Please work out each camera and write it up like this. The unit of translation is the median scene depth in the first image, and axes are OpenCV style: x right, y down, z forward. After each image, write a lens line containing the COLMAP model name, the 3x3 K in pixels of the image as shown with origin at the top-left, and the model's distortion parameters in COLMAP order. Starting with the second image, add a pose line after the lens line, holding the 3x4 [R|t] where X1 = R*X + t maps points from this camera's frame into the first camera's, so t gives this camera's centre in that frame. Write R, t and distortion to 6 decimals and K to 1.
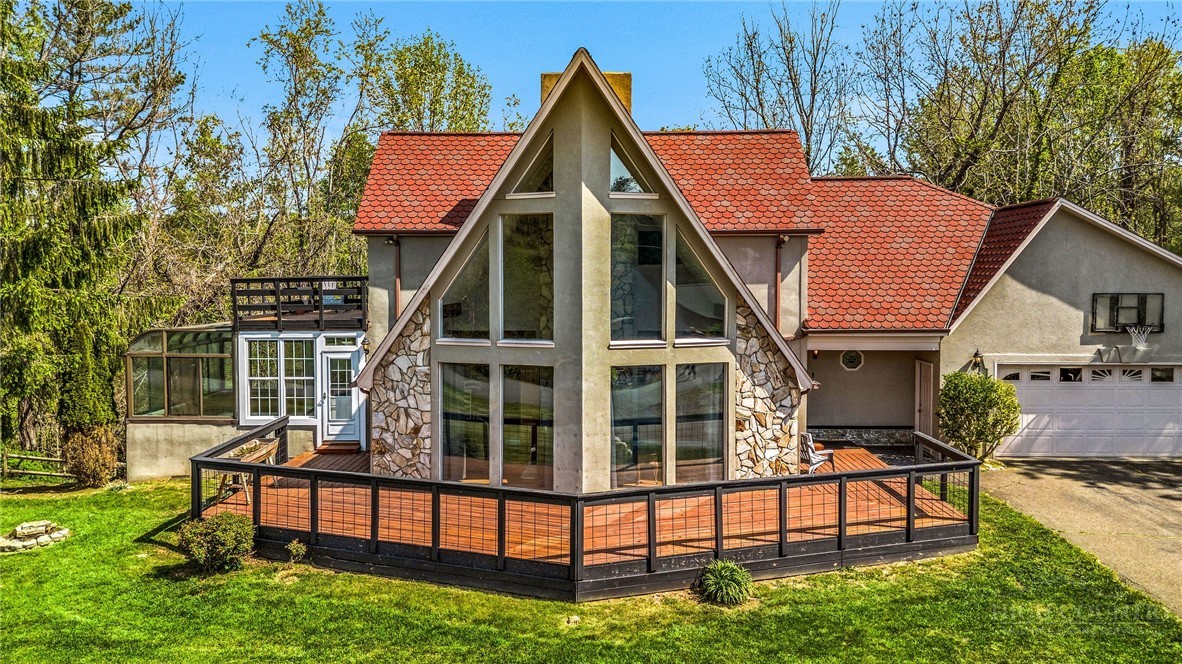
lens RADIAL K [[875.6, 0, 591.0], [0, 875.6, 332.0], [0, 0, 1]] dist [0.042697, -0.002873]
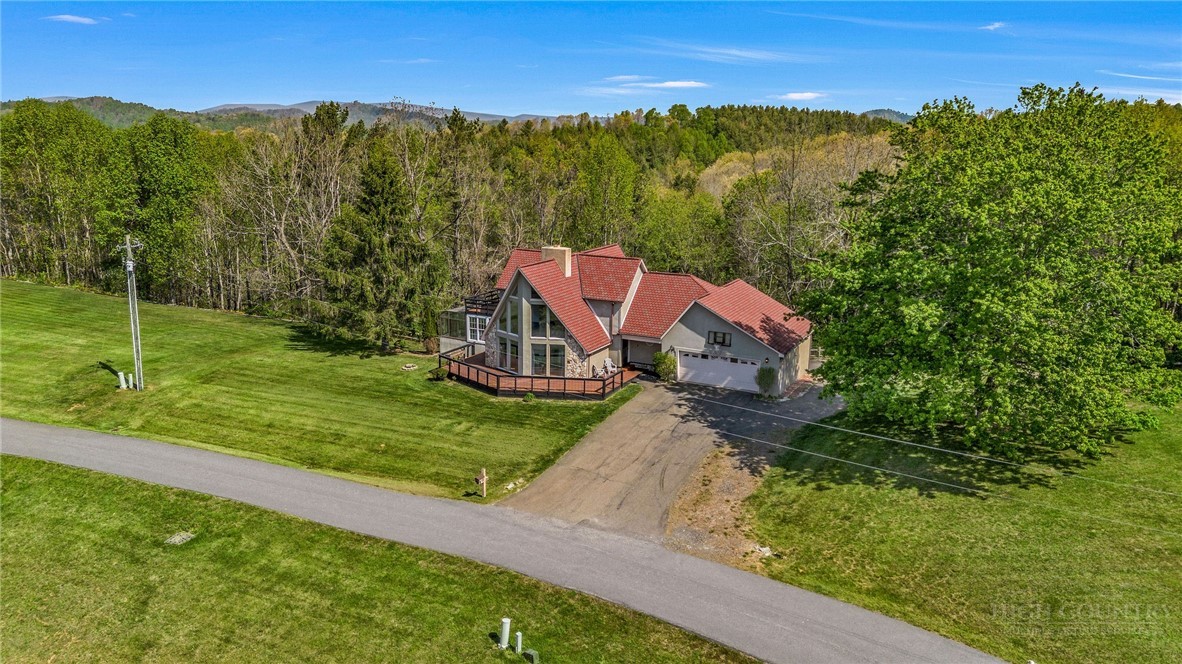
lens RADIAL K [[816.1, 0, 578.0], [0, 816.1, 333.0], [0, 0, 1]] dist [0.037569, -0.003558]
pose [[0.897373, 0.106095, -0.428329, 1.564150], [-0.043107, 0.987101, 0.154187, -0.508065], [0.439163, -0.119899, 0.890371, -1.876579]]
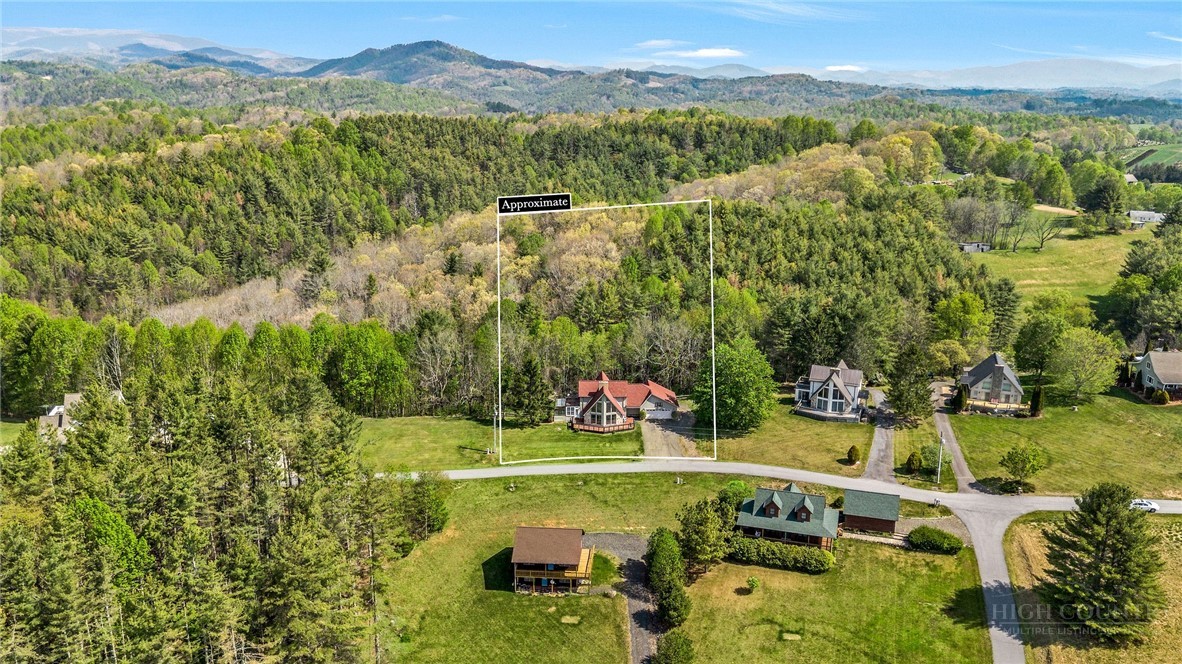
lens RADIAL K [[816.1, 0, 578.0], [0, 816.1, 333.0], [0, 0, 1]] dist [0.037569, -0.003558]
pose [[0.999937, -0.011204, -0.000122, -0.316437], [0.011065, 0.985695, 0.168174, -2.677188], [-0.001764, -0.168165, 0.985757, -8.910614]]
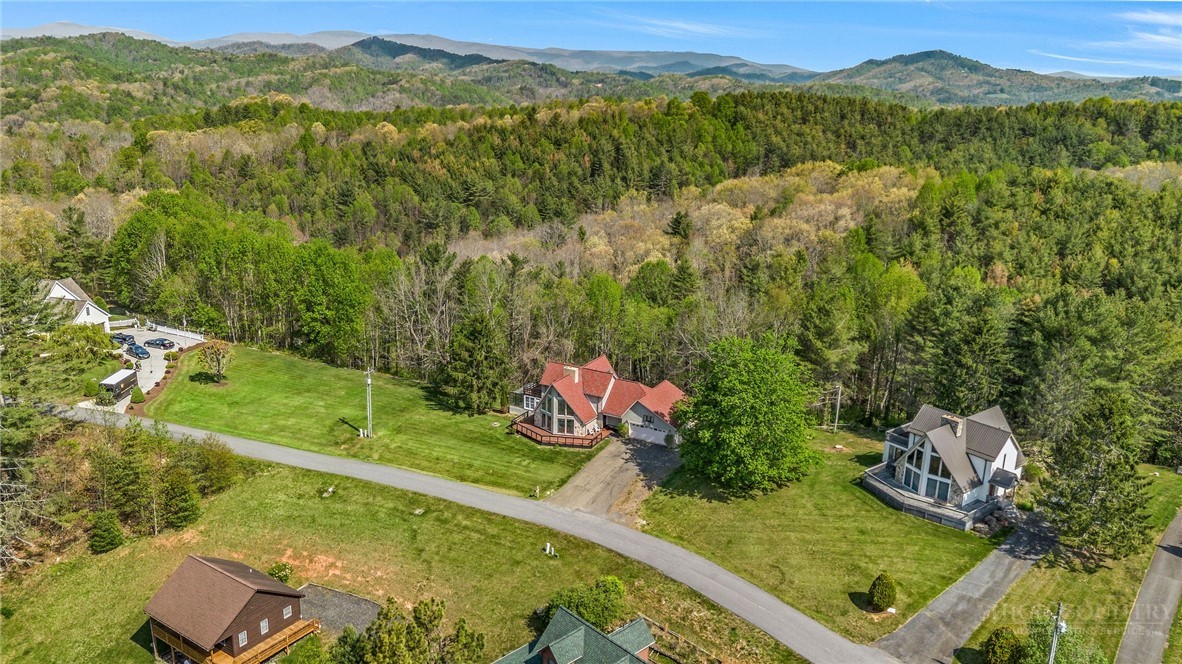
lens RADIAL K [[801.3, 0, 591.0], [0, 801.3, 332.0], [0, 0, 1]] dist [0.079287, -0.070348]
pose [[0.889560, 0.140376, -0.434716, 2.996111], [-0.059080, 0.978976, 0.195231, -1.935440], [0.452982, -0.147986, 0.879151, -4.592795]]
